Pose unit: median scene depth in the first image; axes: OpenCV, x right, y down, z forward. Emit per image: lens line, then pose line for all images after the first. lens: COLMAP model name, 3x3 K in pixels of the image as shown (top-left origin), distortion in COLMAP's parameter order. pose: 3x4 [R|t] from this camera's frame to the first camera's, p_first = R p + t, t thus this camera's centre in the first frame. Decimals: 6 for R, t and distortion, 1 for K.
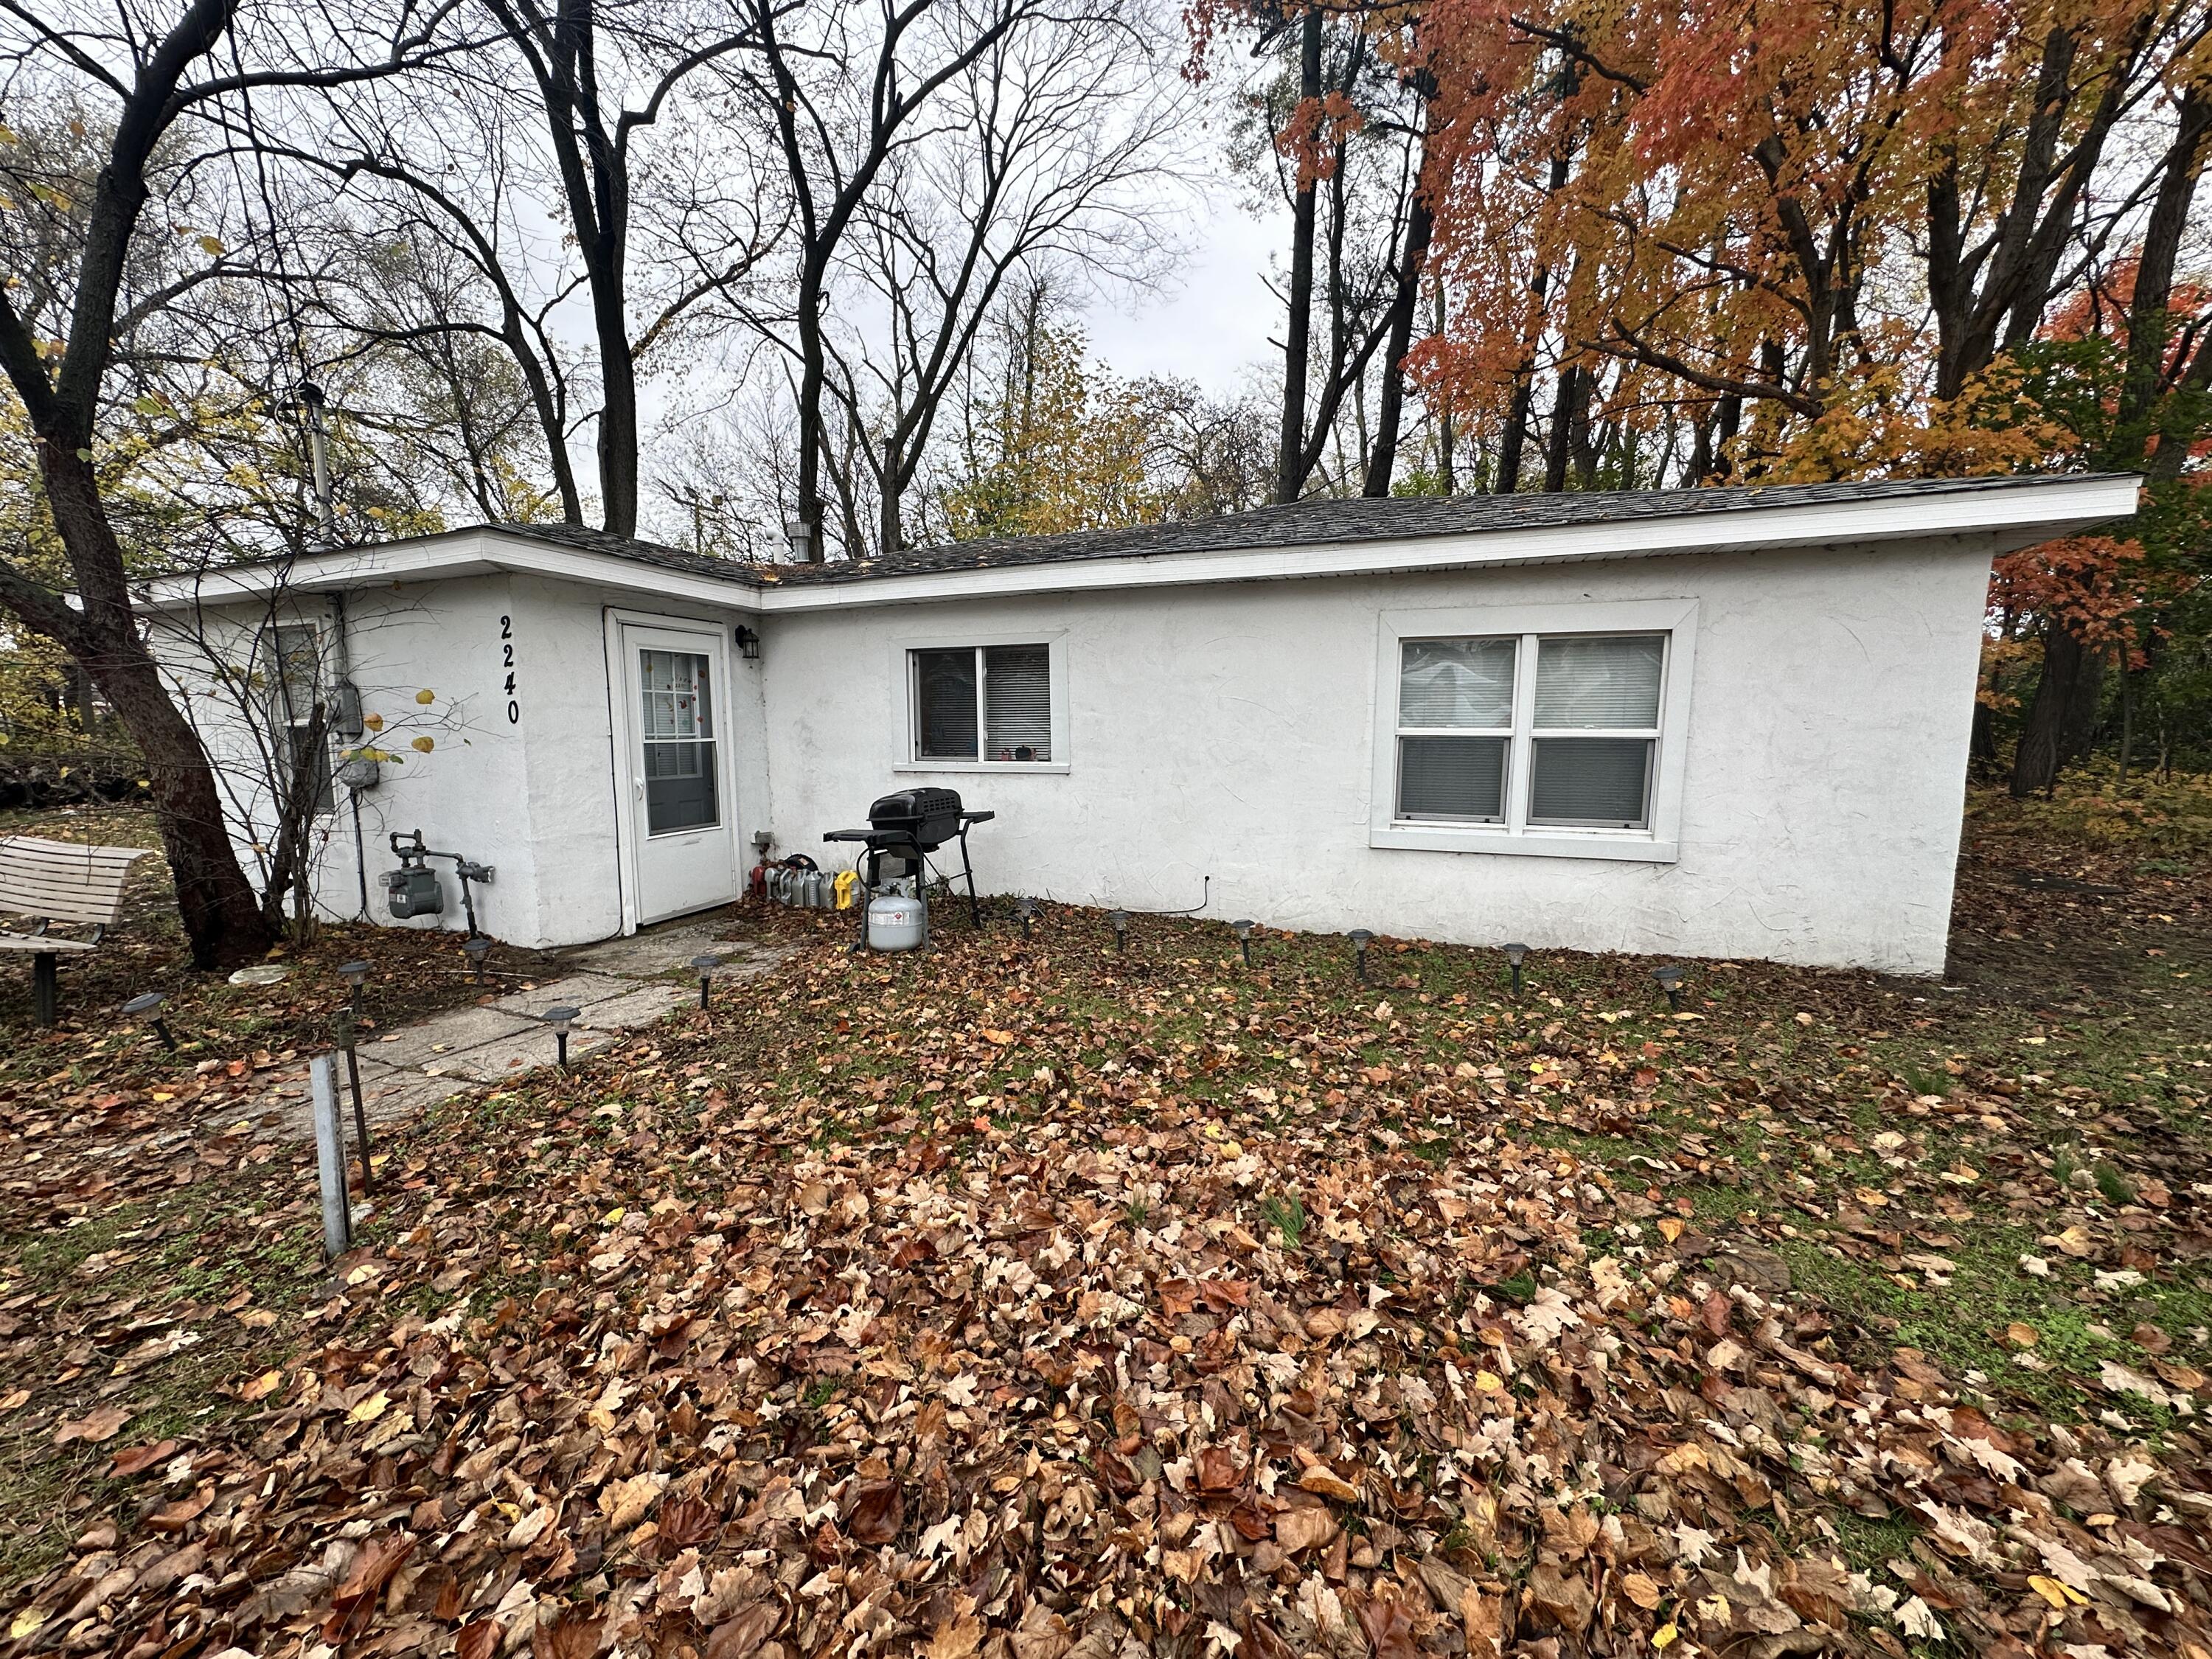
lens RADIAL K [[885.3, 0, 1109.1], [0, 885.3, 832.2], [0, 0, 1]] dist [-0.002127, 0.000497]
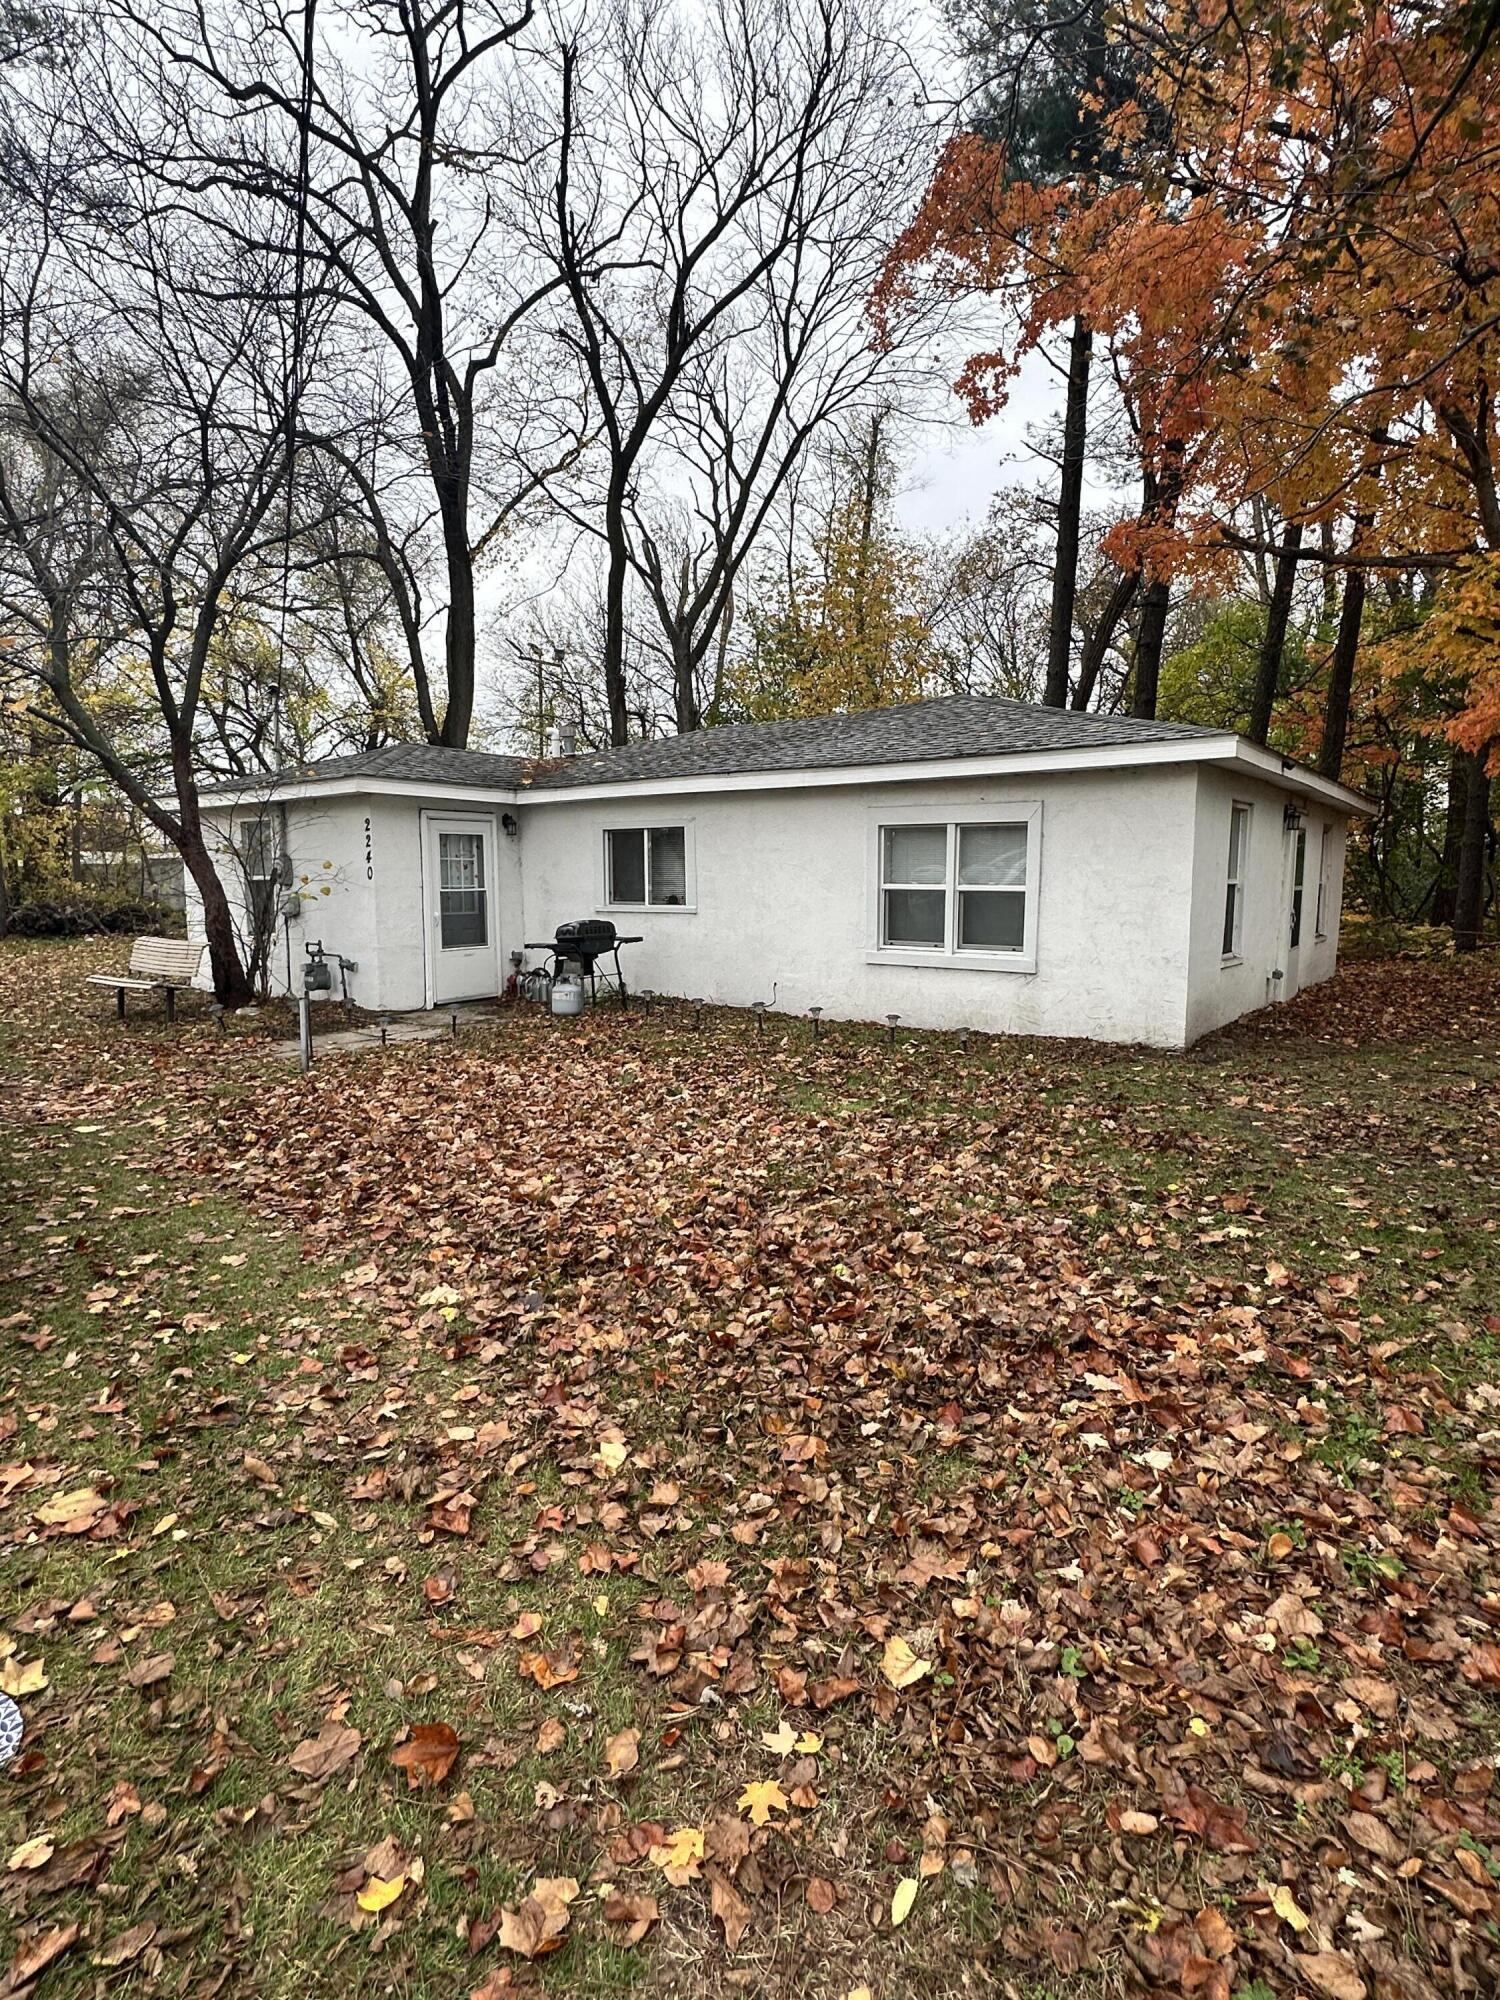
lens RADIAL K [[1048.9, 0, 747.6], [0, 1048.9, 1003.1], [0, 0, 1]] dist [0.003438, -0.000387]
pose [[0.967865, 0.032538, -0.249358, 0.503431], [-0.031987, 0.999469, 0.006260, 0.073888], [0.249429, 0.001917, 0.968391, -0.720199]]
